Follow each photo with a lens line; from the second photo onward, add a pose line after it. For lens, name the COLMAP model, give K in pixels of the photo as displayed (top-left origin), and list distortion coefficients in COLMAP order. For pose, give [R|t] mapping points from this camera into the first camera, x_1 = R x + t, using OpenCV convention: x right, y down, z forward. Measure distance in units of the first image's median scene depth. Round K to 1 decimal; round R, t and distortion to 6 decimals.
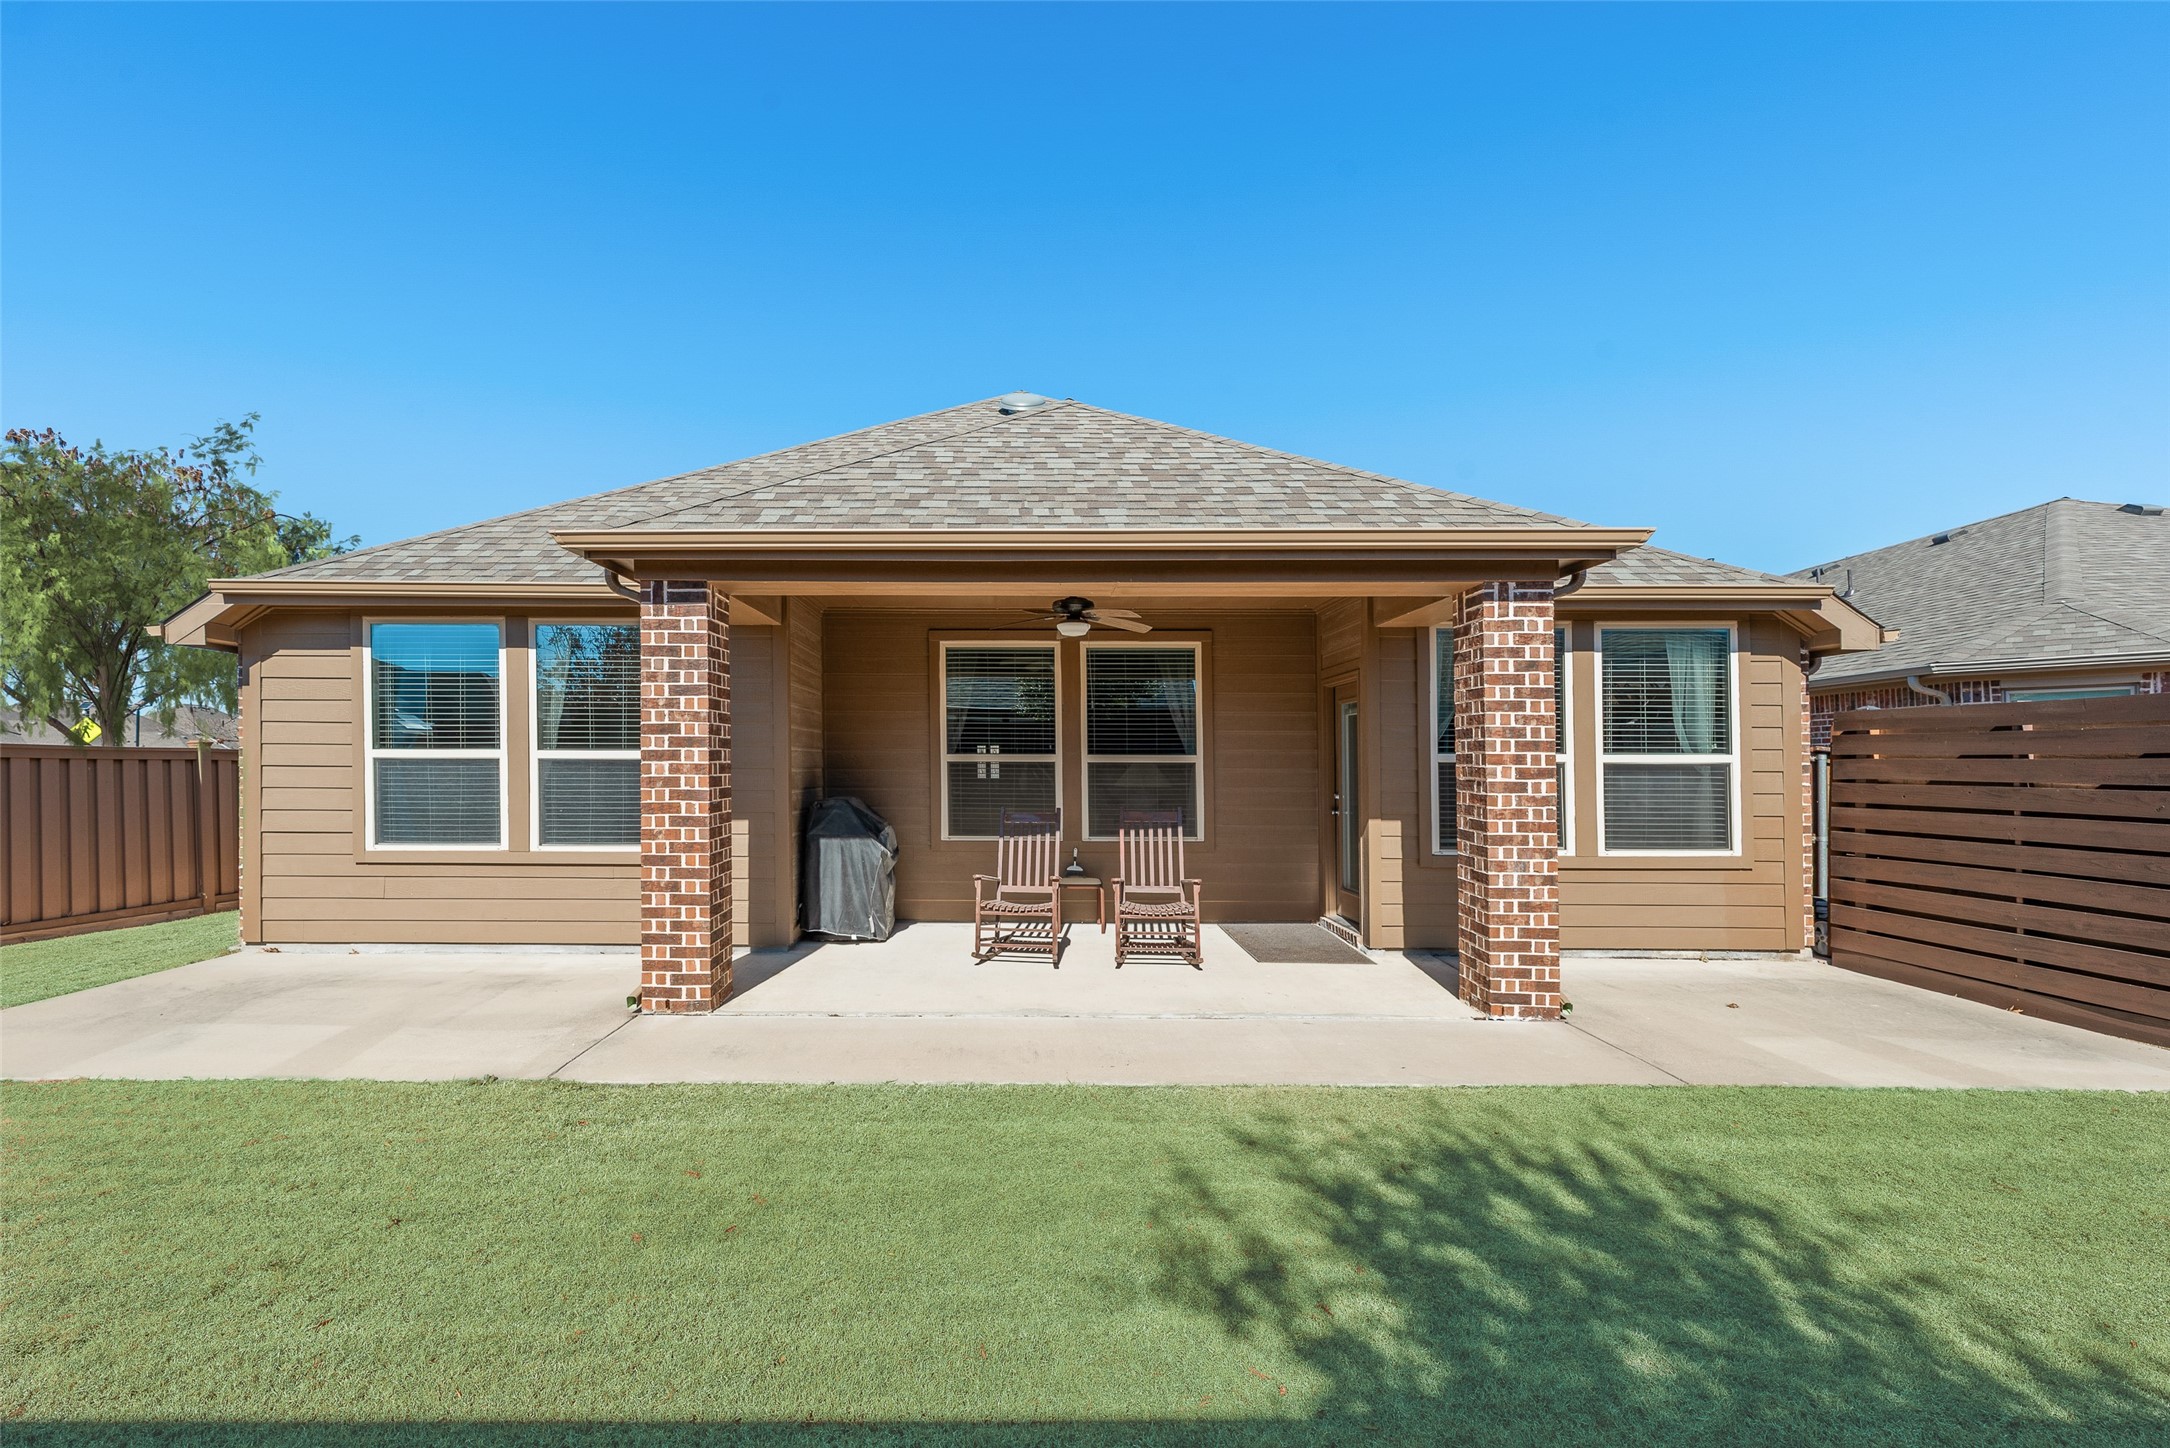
lens RADIAL K [[900.1, 0, 1069.2], [0, 900.1, 746.2], [0, 0, 1]] dist [0.004385, 0.000202]
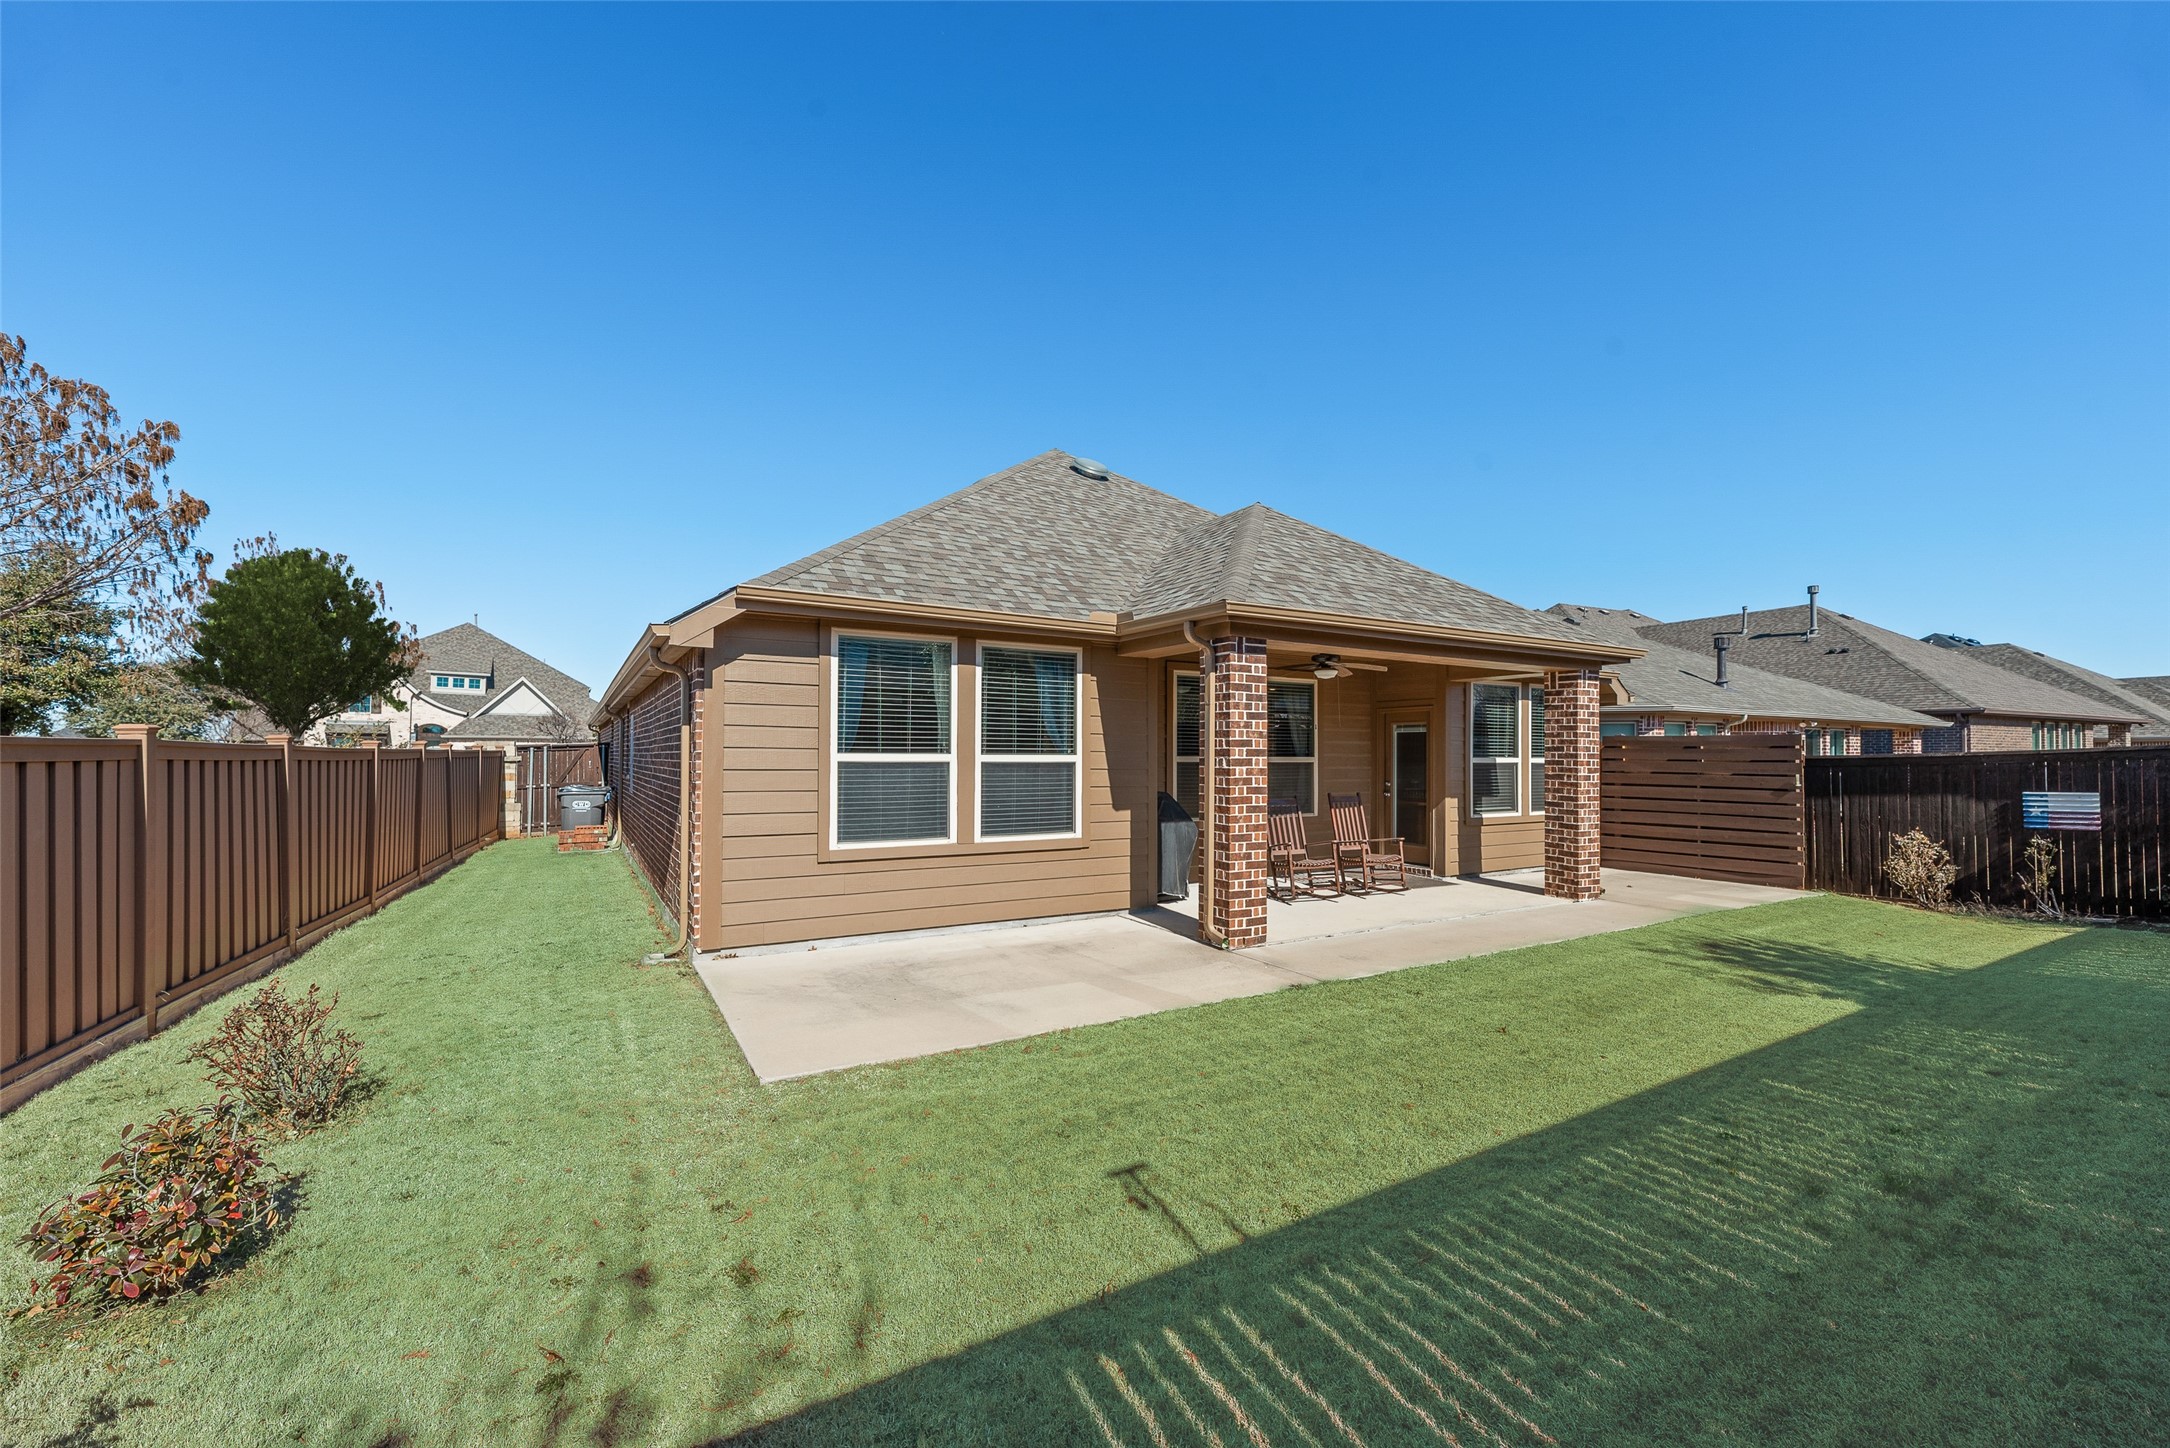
lens RADIAL K [[876.3, 0, 1085.0], [0, 876.3, 724.0], [0, 0, 1]] dist [0.002485, 0.000158]
pose [[0.855076, 0.019842, 0.518124, -1.360880], [-0.013927, 0.999786, -0.015304, -0.024901], [-0.518316, 0.005870, 0.855169, -0.034268]]
